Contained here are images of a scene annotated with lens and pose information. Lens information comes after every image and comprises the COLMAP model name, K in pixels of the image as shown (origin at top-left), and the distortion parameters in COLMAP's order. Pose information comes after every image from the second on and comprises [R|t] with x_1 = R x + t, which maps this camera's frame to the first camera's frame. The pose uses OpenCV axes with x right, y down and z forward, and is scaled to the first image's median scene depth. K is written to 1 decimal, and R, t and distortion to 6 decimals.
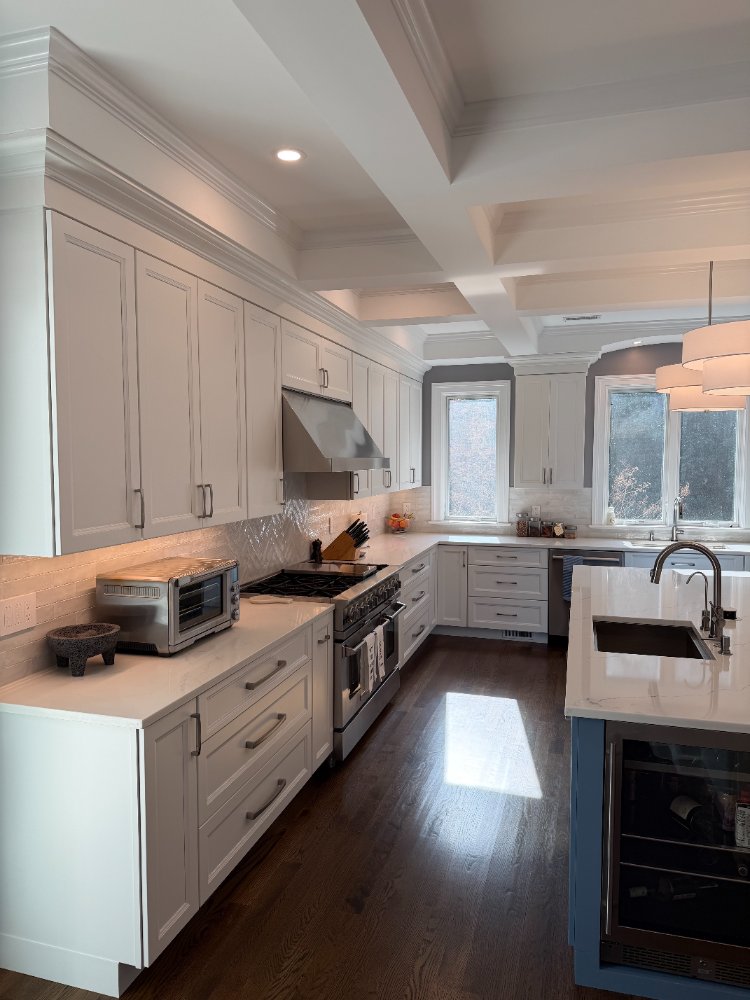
lens RADIAL K [[697.7, 0, 369.1], [0, 697.7, 502.1], [0, 0, 1]] dist [0.096751, -0.130459]
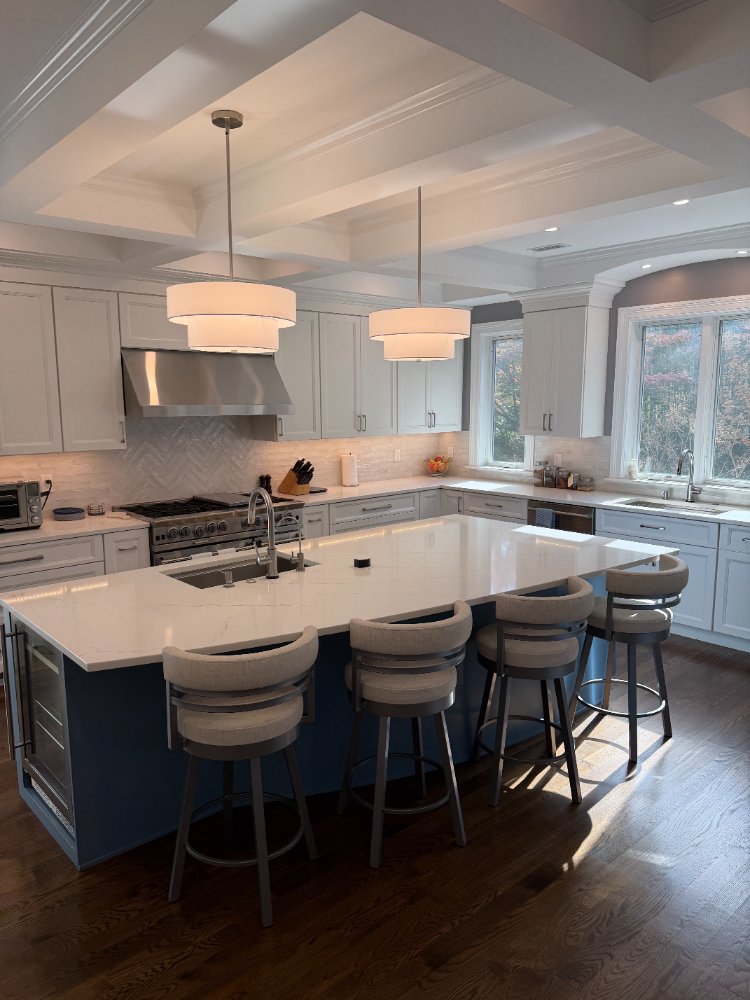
lens RADIAL K [[700.4, 0, 366.3], [0, 700.4, 501.8], [0, 0, 1]] dist [0.068623, -0.070964]
pose [[0.848844, 0.076344, -0.523102, 0.663420], [-0.029917, 0.994869, 0.096648, -0.018418], [0.527797, -0.066389, 0.846772, 0.093746]]
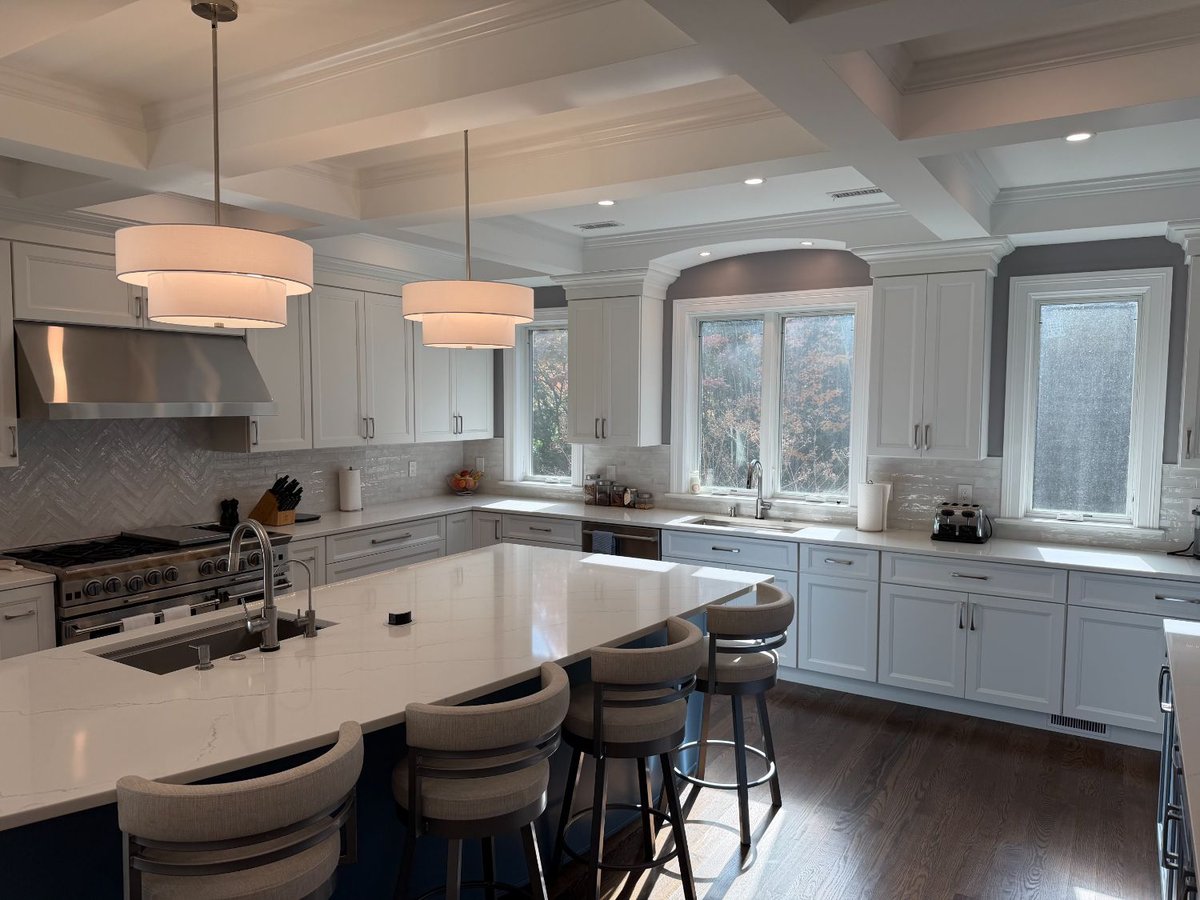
lens RADIAL K [[837.2, 0, 597.4], [0, 837.2, 456.2], [0, 0, 1]] dist [0.096751, -0.130459]
pose [[0.965397, 0.026868, -0.259397, 0.600118], [-0.025409, 0.999637, 0.008975, -0.017537], [0.259544, -0.002074, 0.965729, 0.119497]]
